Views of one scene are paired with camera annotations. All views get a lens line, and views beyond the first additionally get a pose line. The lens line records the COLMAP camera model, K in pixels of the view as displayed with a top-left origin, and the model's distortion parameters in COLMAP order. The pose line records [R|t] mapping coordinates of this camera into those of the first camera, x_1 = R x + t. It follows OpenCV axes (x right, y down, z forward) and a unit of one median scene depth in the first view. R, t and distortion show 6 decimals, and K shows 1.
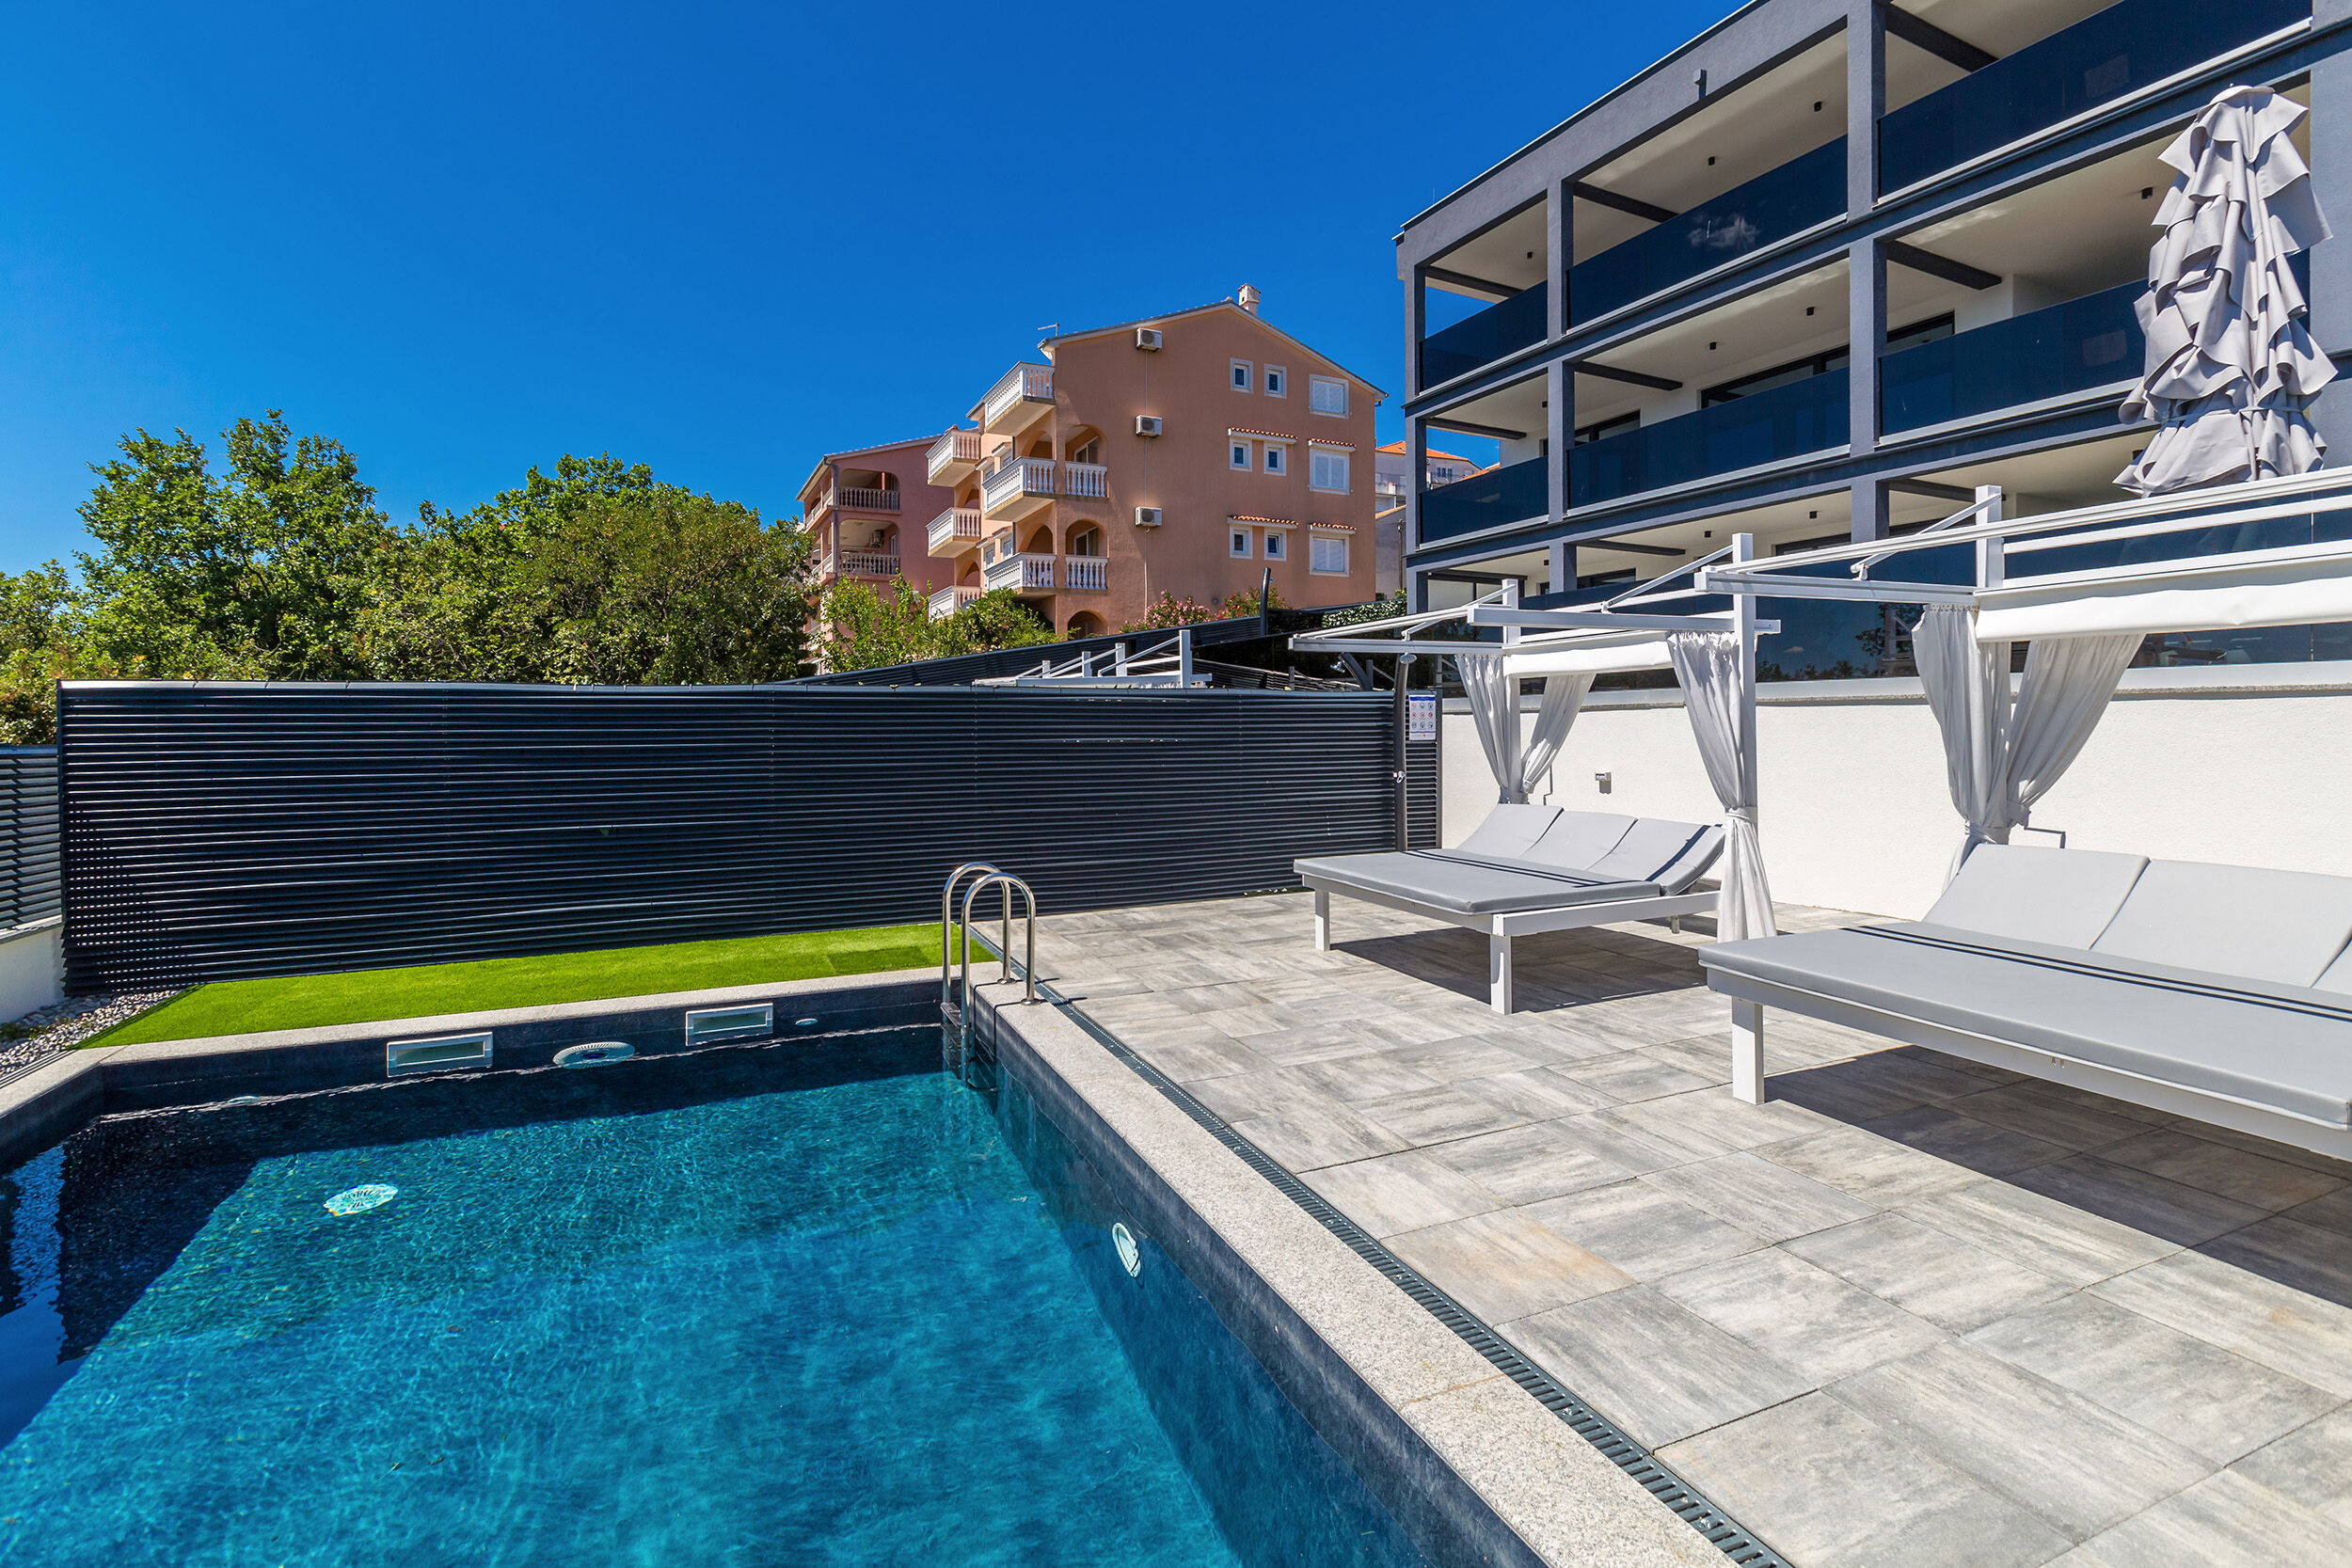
lens RADIAL K [[1077.8, 0, 1165.1], [0, 1077.8, 755.1], [0, 0, 1]] dist [0.001063, -0.000350]
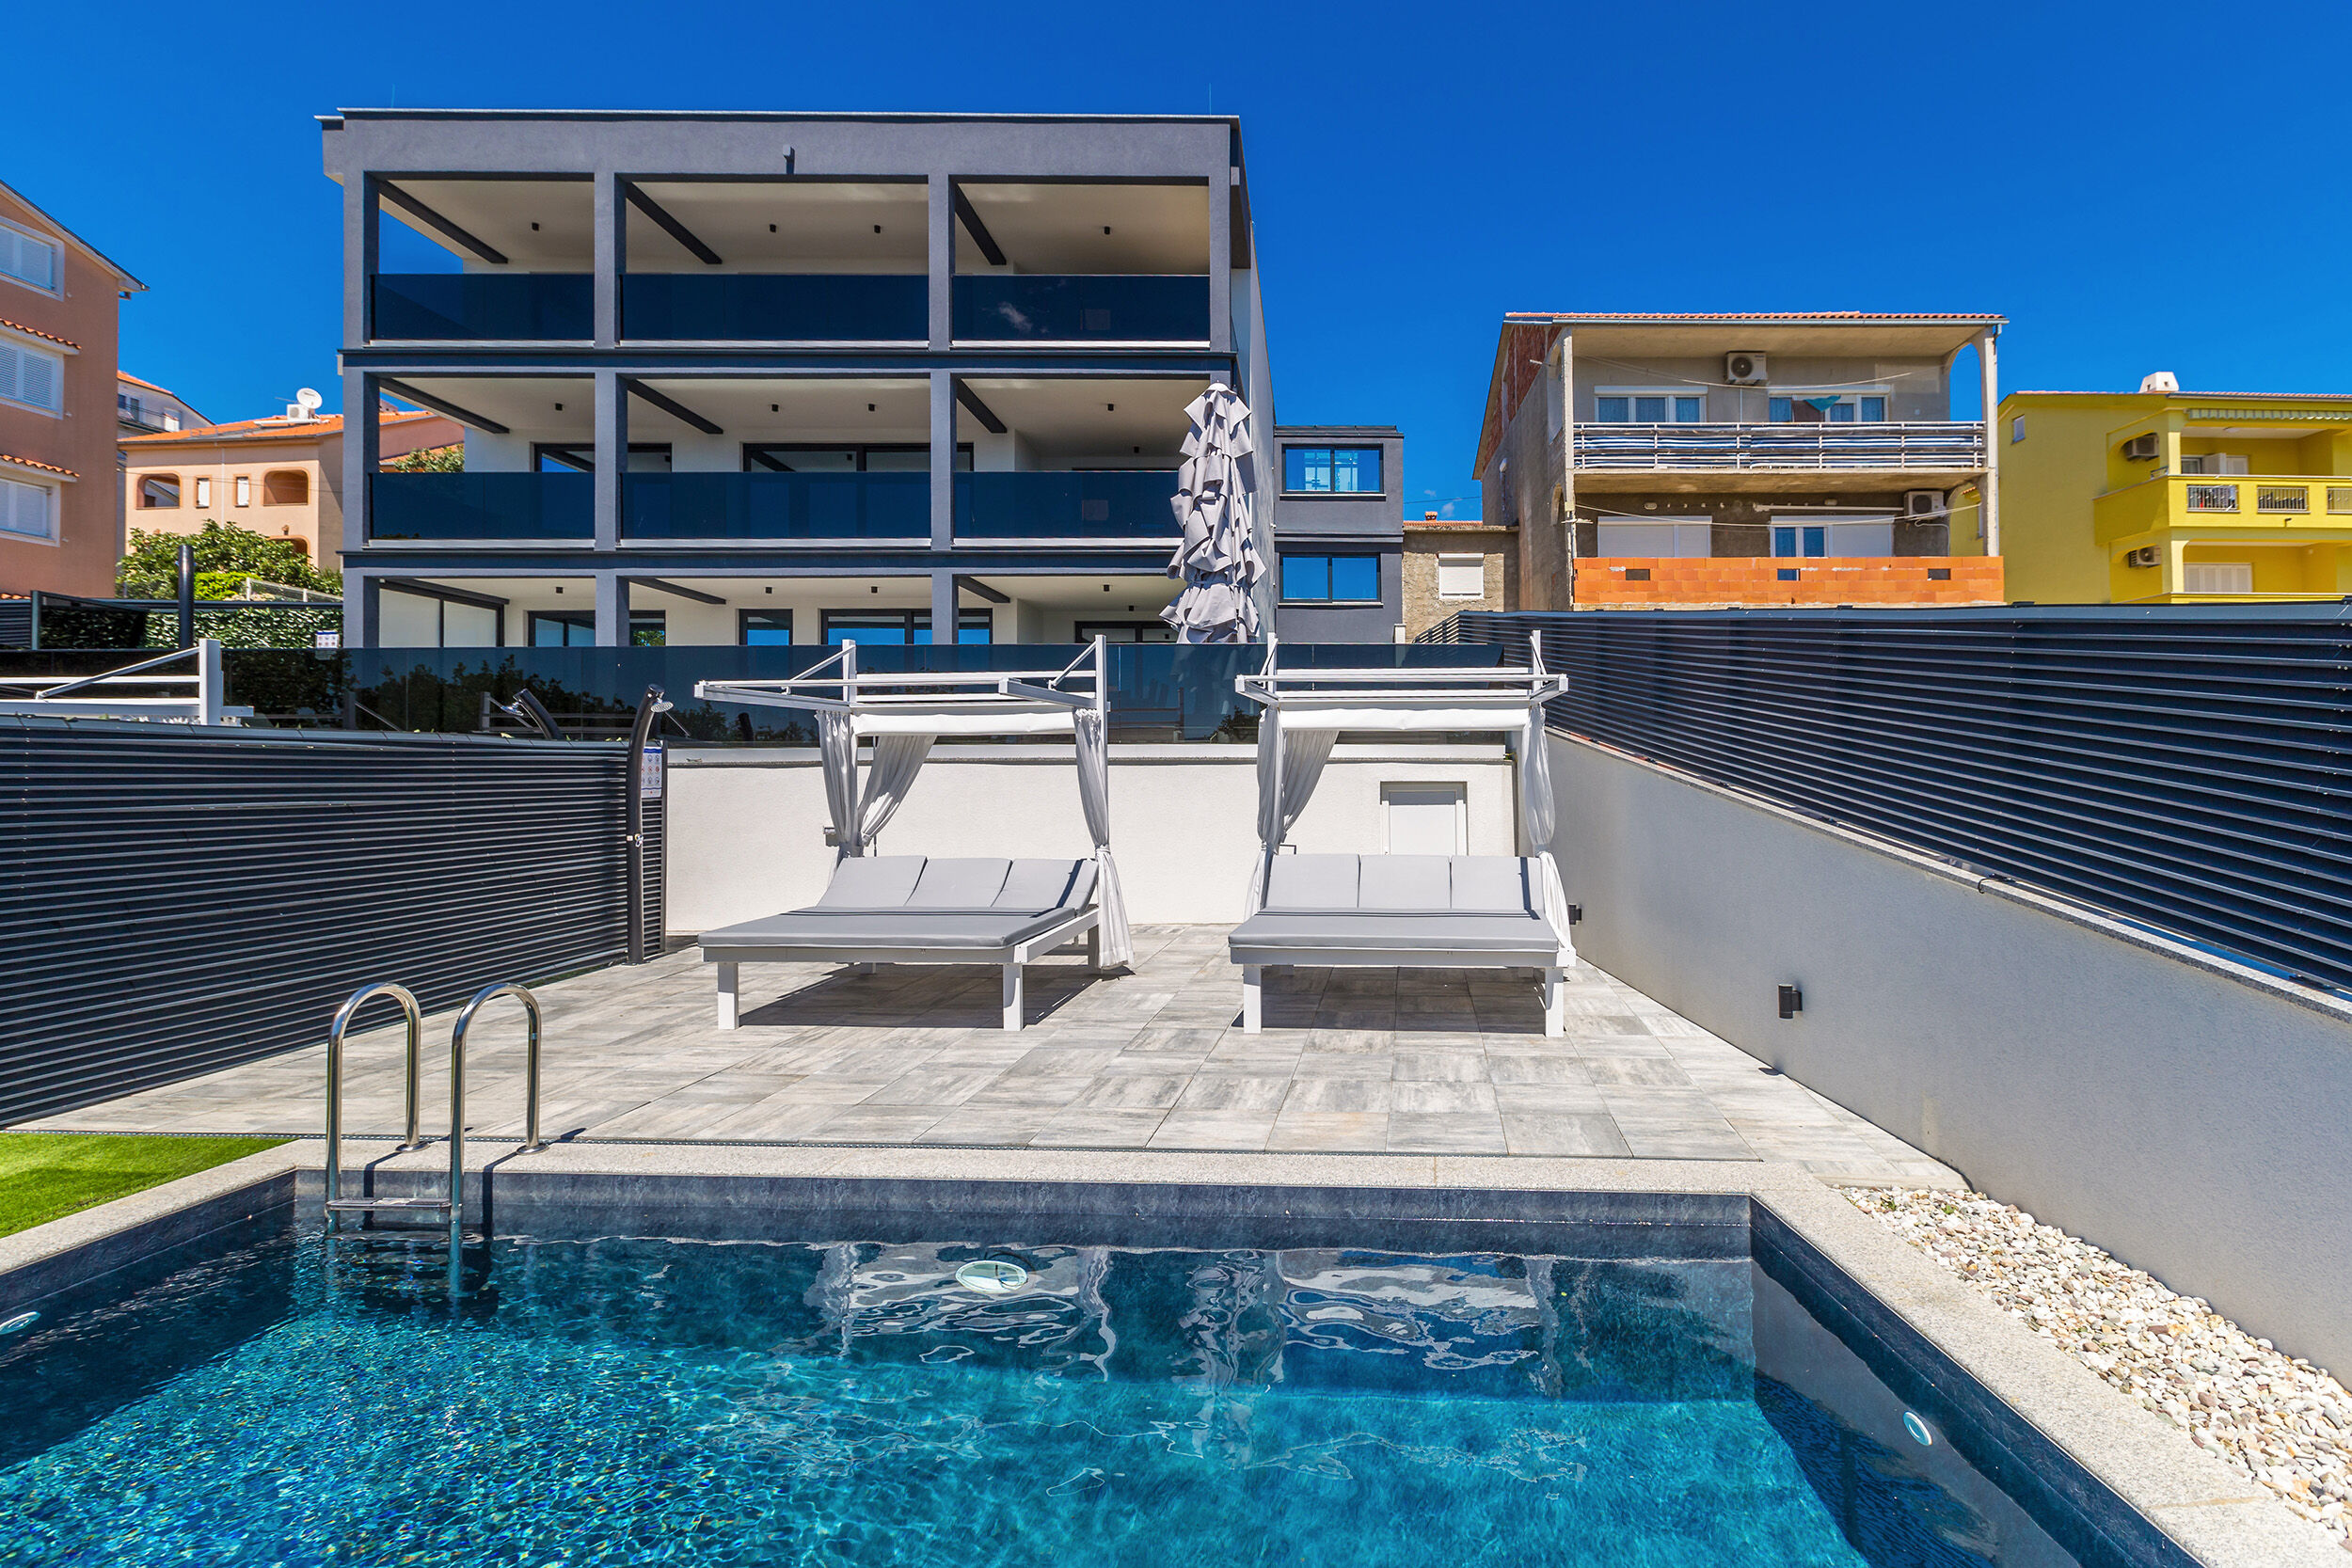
lens RADIAL K [[1122.5, 0, 1365.3], [0, 1122.5, 772.5], [0, 0, 1]] dist [0.000562, 0.000517]
pose [[0.442903, 0.003805, 0.896561, -0.282276], [0.025313, 0.999539, -0.016747, -0.003739], [-0.896212, 0.030112, 0.442603, 0.057739]]
